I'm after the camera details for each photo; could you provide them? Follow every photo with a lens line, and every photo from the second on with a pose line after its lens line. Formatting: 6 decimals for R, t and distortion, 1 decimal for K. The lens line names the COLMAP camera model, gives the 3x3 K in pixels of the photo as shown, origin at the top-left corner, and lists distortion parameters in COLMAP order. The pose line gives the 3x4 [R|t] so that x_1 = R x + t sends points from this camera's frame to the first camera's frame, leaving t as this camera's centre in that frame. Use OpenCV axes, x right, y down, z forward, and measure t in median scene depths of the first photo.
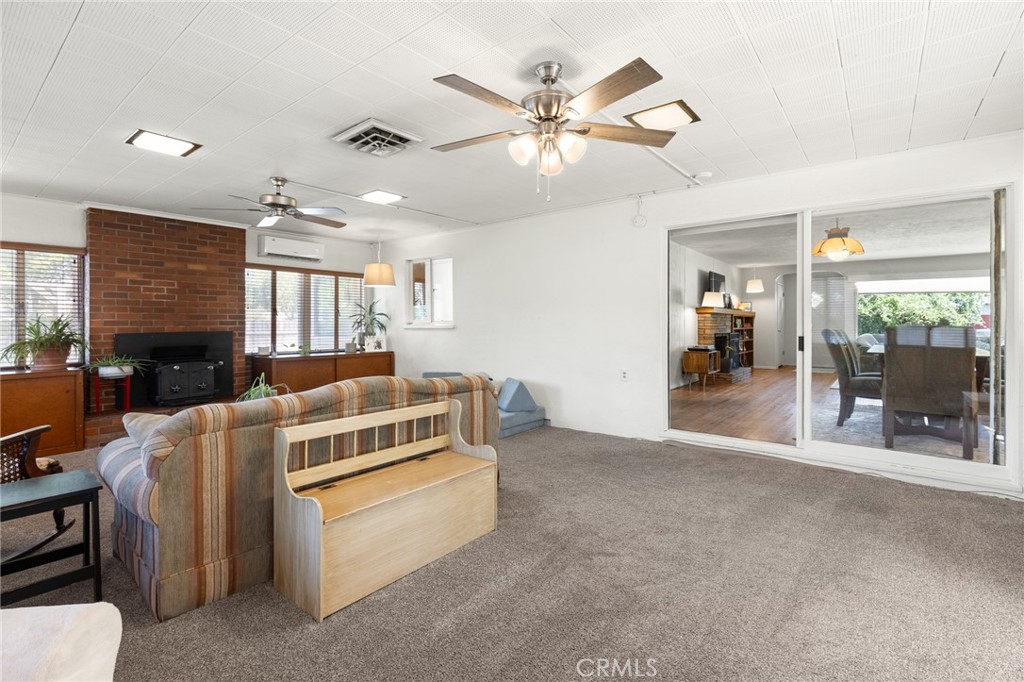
lens RADIAL K [[466.7, 0, 520.6], [0, 466.7, 324.7], [0, 0, 1]] dist [0.000113, 0.000067]
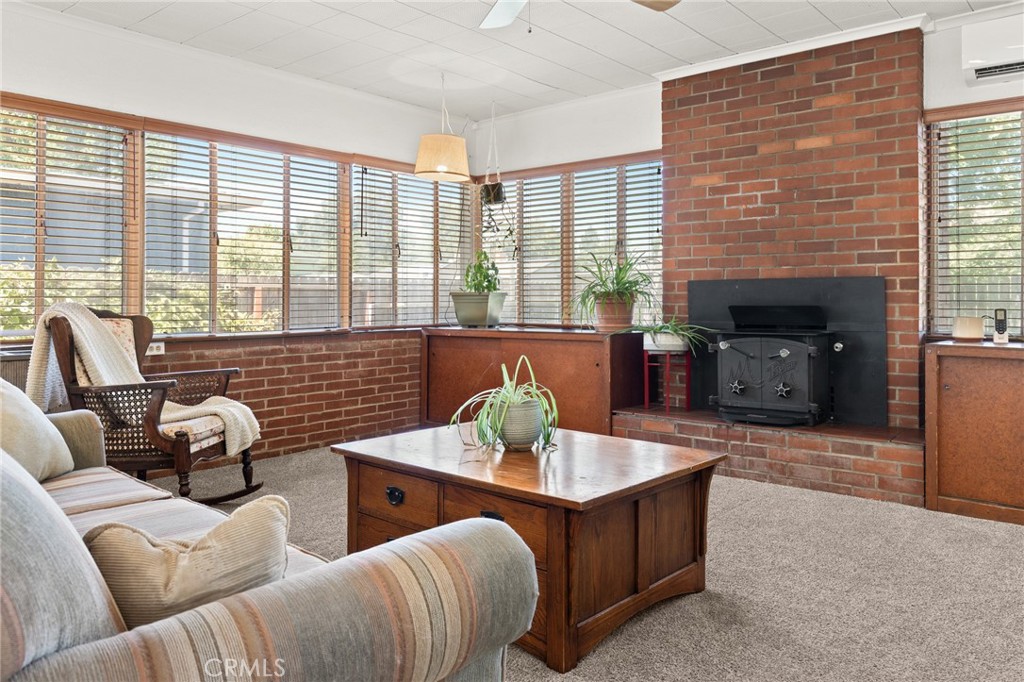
lens RADIAL K [[751.1, 0, 509.6], [0, 751.1, 293.0], [0, 0, 1]] dist [0.004229, -0.000891]
pose [[-0.034758, -0.004863, -0.999384, 0.092439], [-0.002731, 0.999985, -0.004770, 0.036858], [0.999392, 0.002564, -0.034771, 0.745190]]
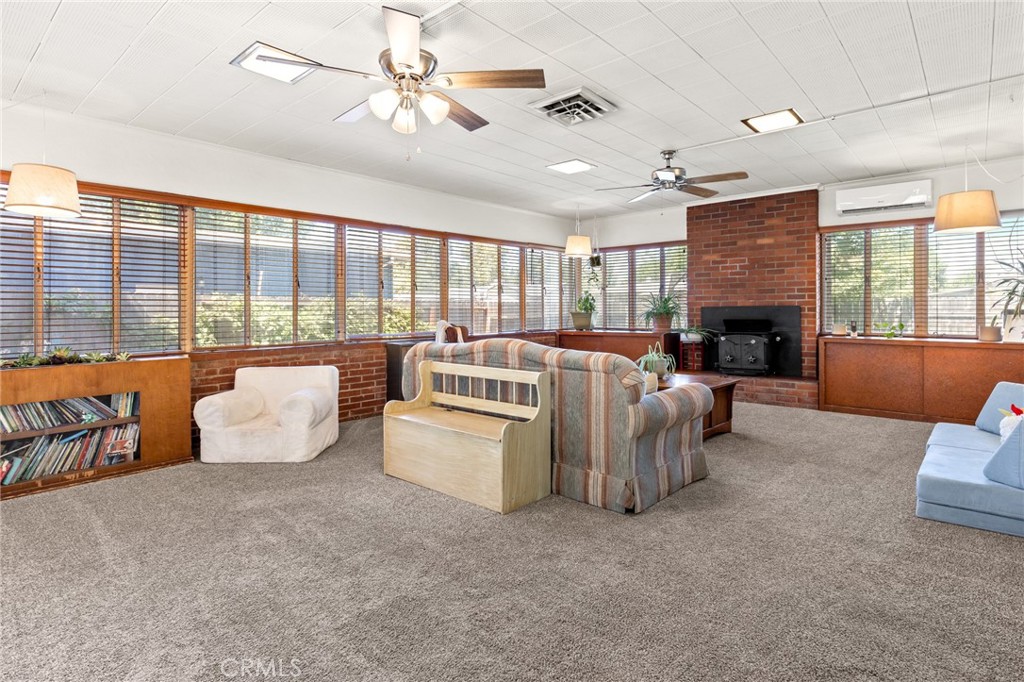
lens RADIAL K [[537.2, 0, 513.0], [0, 537.2, 311.8], [0, 0, 1]] dist [0.000349, 0.000130]
pose [[-0.051018, 0.007397, -0.998670, 0.500959], [0.002307, 0.999971, 0.007288, 0.018867], [0.998695, -0.001932, -0.051034, 0.542209]]
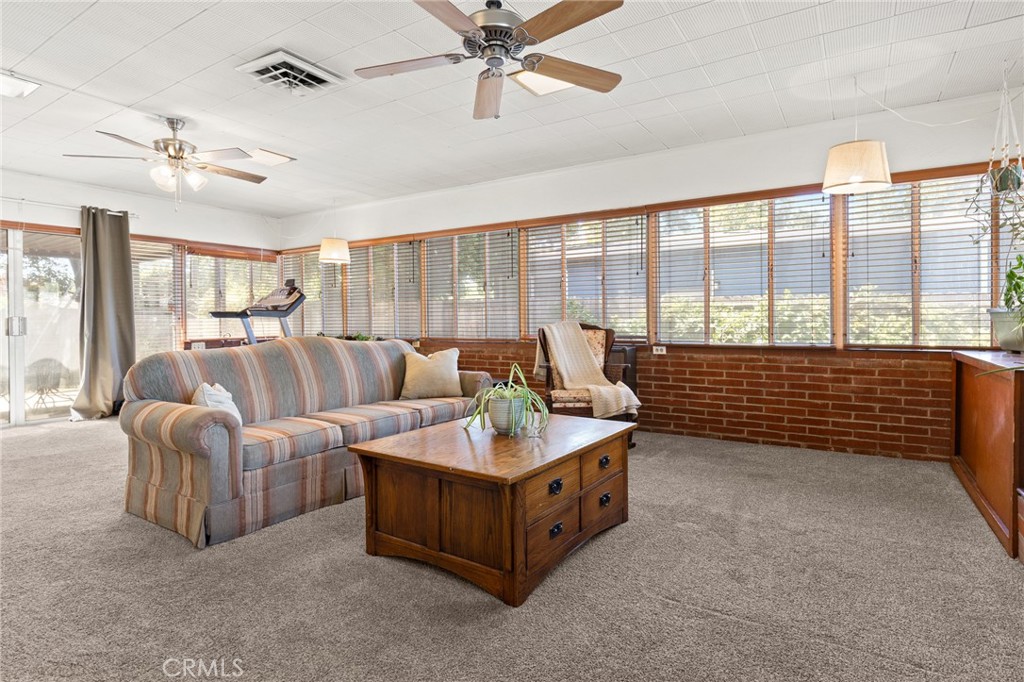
lens RADIAL K [[532.3, 0, 511.4], [0, 532.3, 322.7], [0, 0, 1]] dist [0.002461, 0.000500]
pose [[-0.995560, 0.011045, -0.093484, -0.354005], [0.009945, 0.999876, 0.012218, 0.034062], [0.093607, 0.011234, -0.995546, 1.190781]]
